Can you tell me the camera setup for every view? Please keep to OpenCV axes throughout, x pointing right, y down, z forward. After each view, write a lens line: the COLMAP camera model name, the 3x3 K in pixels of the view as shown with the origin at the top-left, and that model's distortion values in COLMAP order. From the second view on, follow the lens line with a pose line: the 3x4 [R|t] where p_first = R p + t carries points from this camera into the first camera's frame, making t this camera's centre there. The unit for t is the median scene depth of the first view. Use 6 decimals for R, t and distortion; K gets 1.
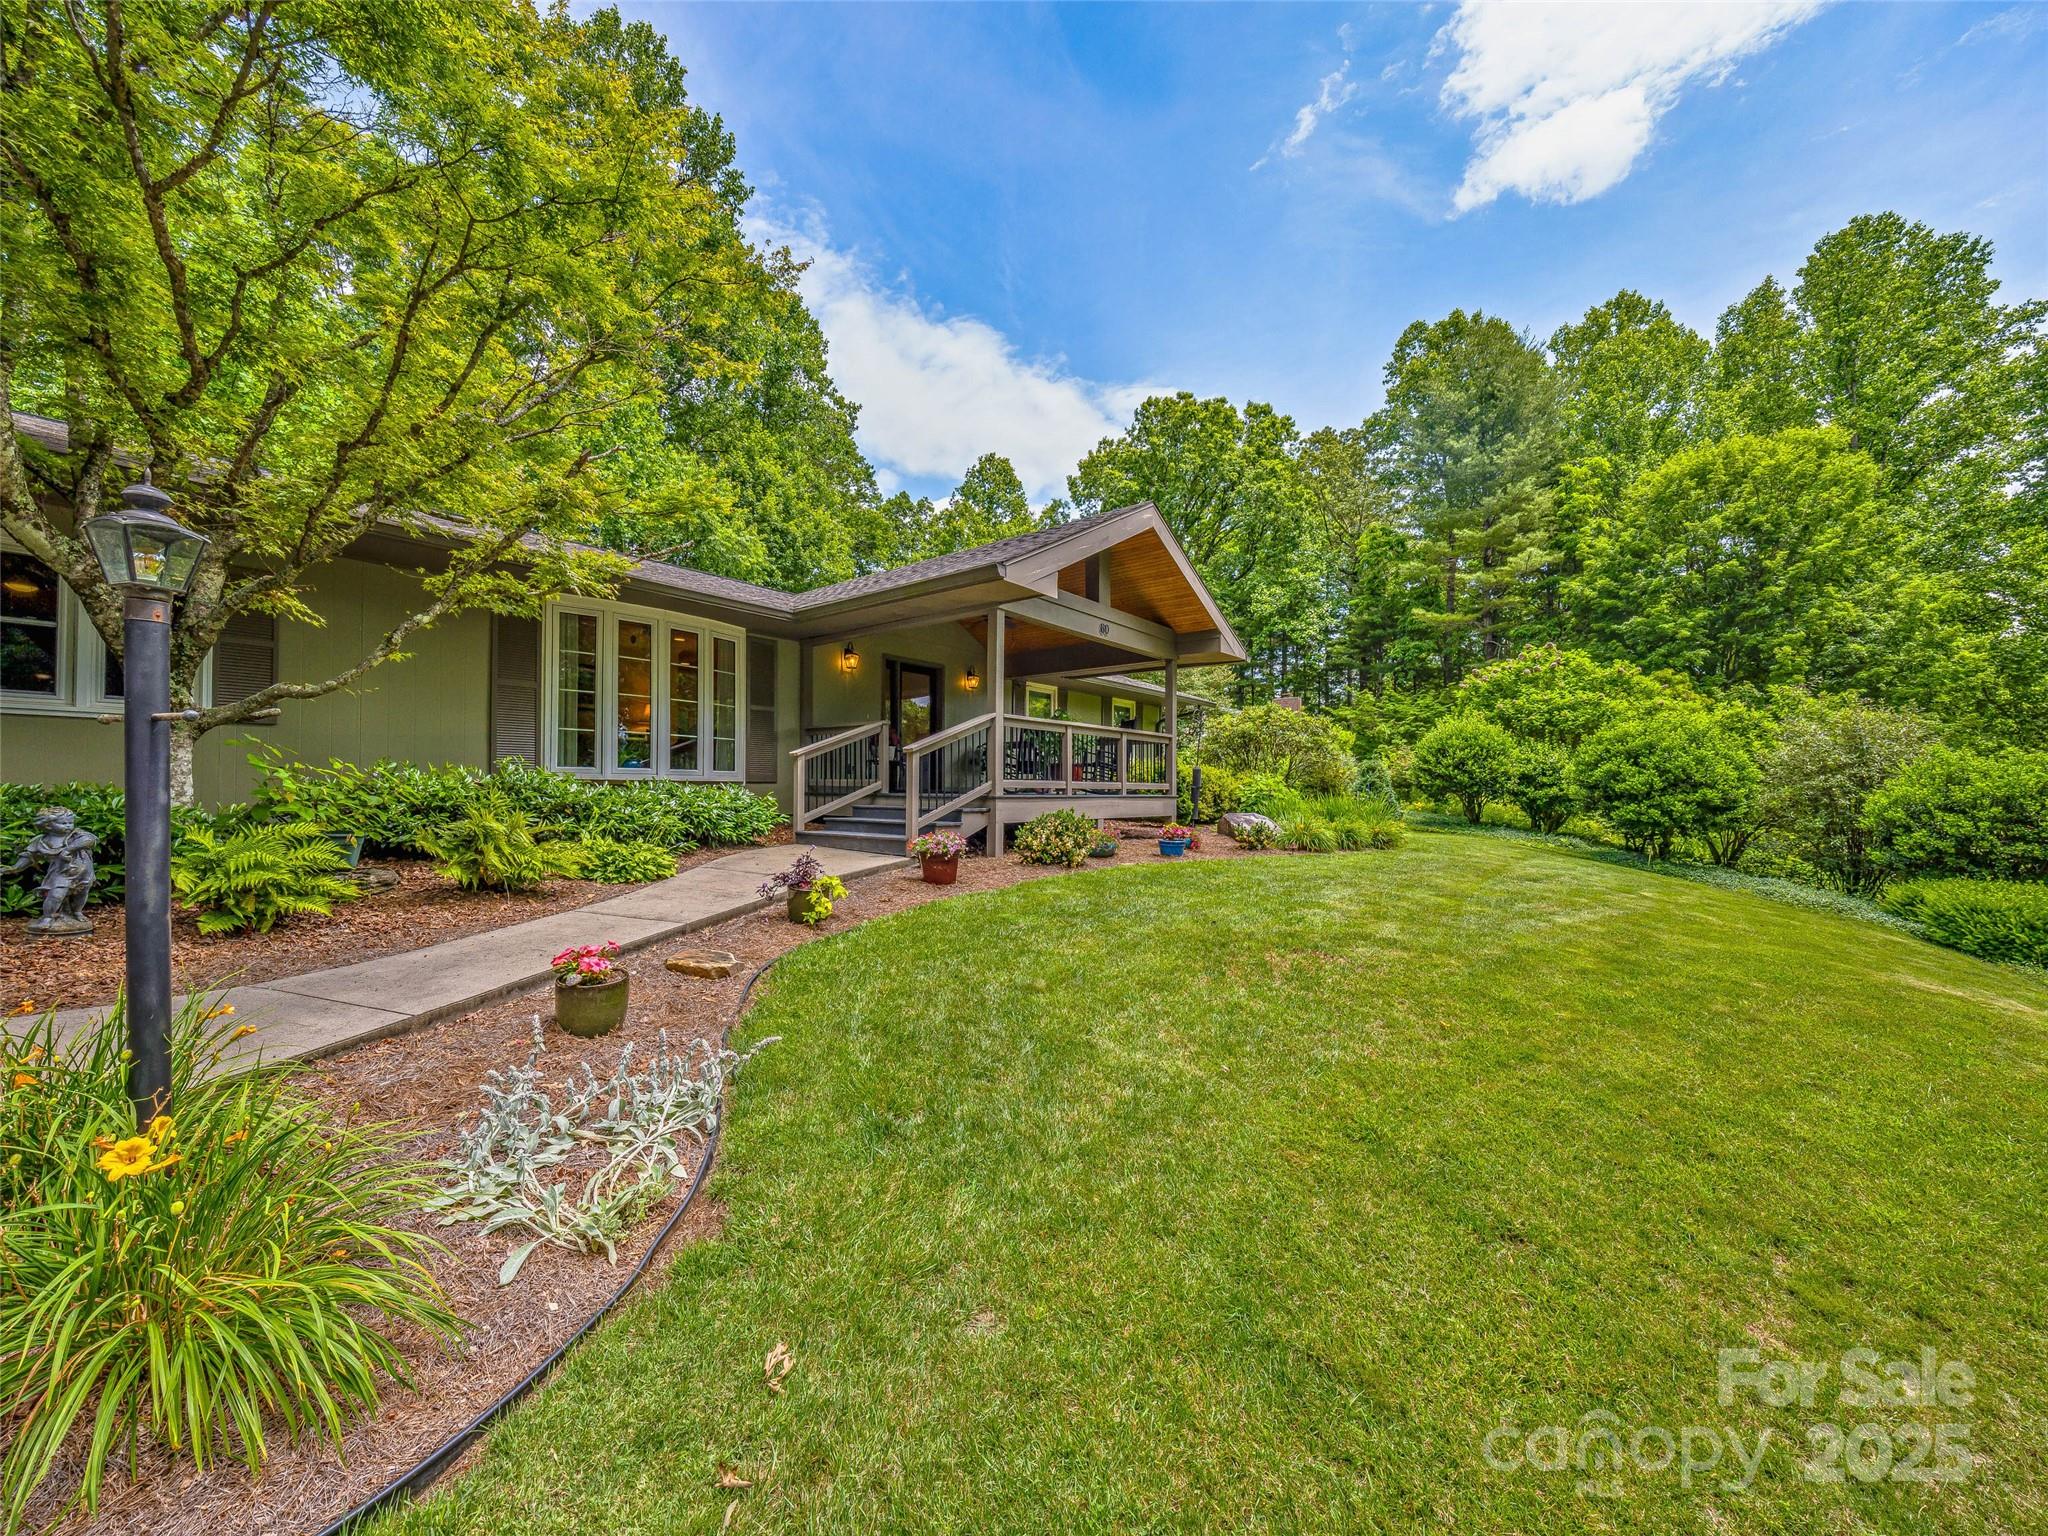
lens RADIAL K [[764.8, 0, 1004.3], [0, 764.8, 792.1], [0, 0, 1]] dist [0.003336, 0.000022]
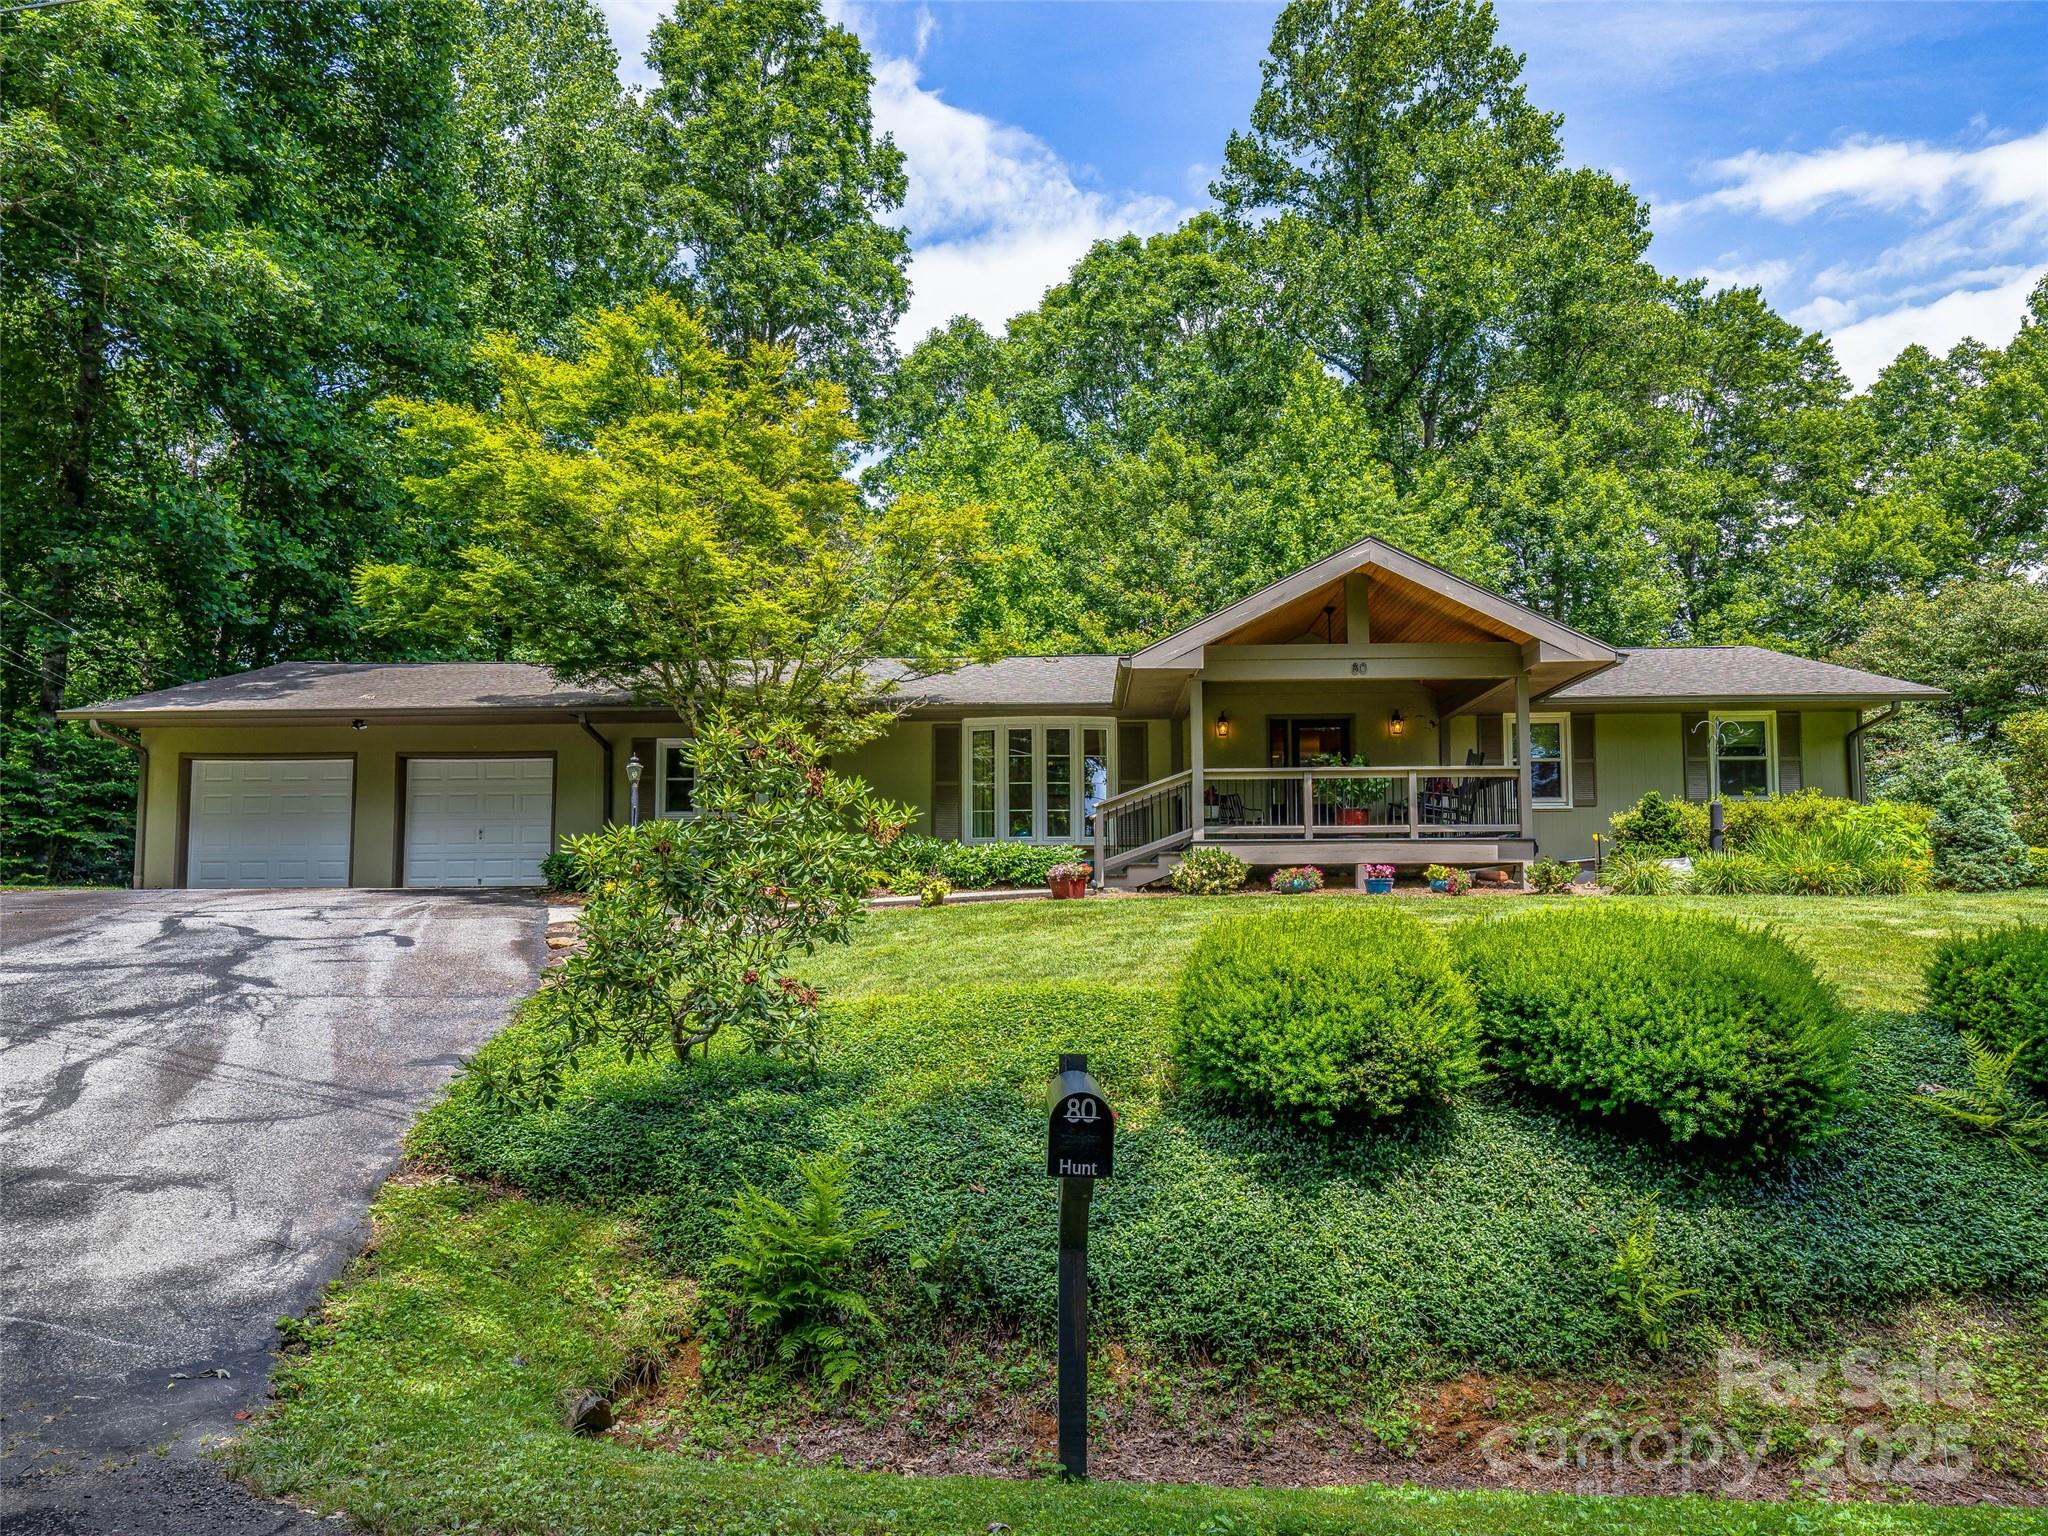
lens RADIAL K [[1255.9, 0, 1028.5], [0, 1255.9, 843.8], [0, 0, 1]] dist [0.004493, -0.000961]
pose [[0.614351, -0.055153, -0.787103, 0.329038], [0.007068, 0.997899, -0.064407, 0.032076], [0.789002, 0.034005, 0.613449, -0.088728]]
